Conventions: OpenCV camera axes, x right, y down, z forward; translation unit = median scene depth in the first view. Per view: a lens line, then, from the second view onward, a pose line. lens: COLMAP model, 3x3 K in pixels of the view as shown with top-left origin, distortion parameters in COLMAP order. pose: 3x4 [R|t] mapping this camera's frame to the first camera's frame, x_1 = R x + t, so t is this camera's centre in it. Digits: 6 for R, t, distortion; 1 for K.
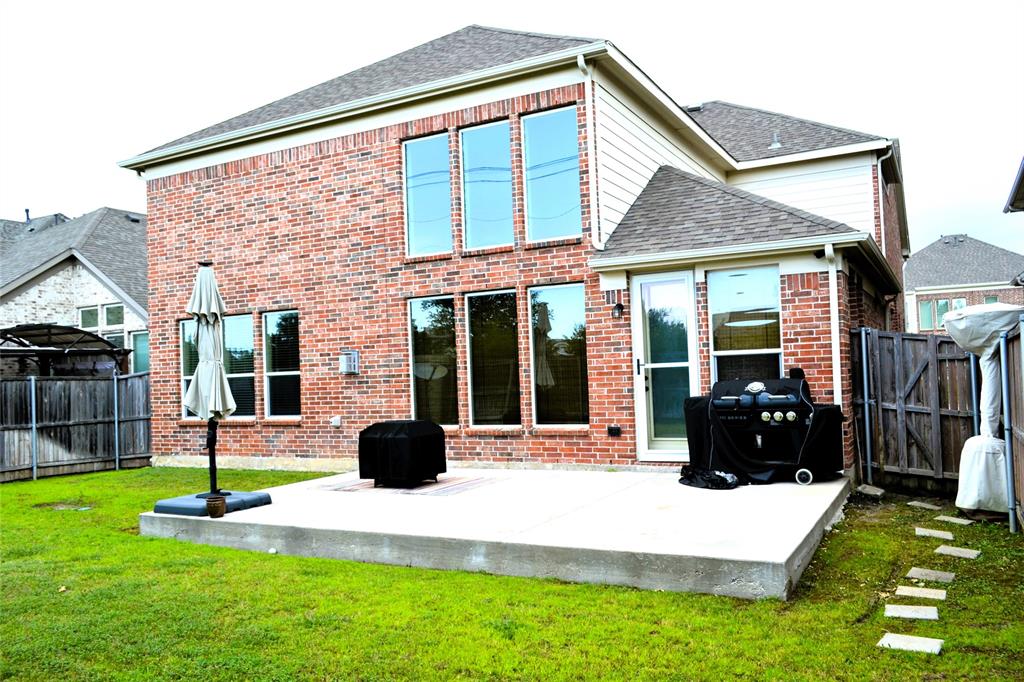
lens RADIAL K [[809.0, 0, 488.1], [0, 809.0, 344.1], [0, 0, 1]] dist [-0.010520, 0.000743]
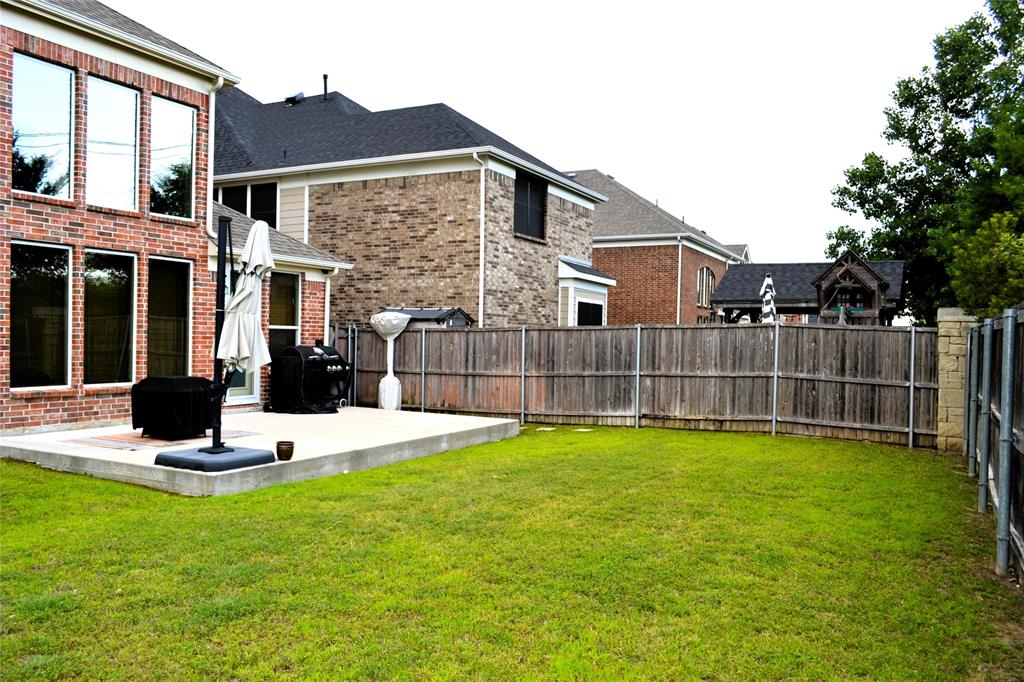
lens RADIAL K [[809.0, 0, 488.1], [0, 809.0, 344.1], [0, 0, 1]] dist [-0.010520, 0.000743]
pose [[0.000776, 0.031401, 0.999507, -1.015646], [-0.051113, 0.998202, -0.031320, 0.058948], [-0.998693, -0.051063, 0.002379, 0.531560]]
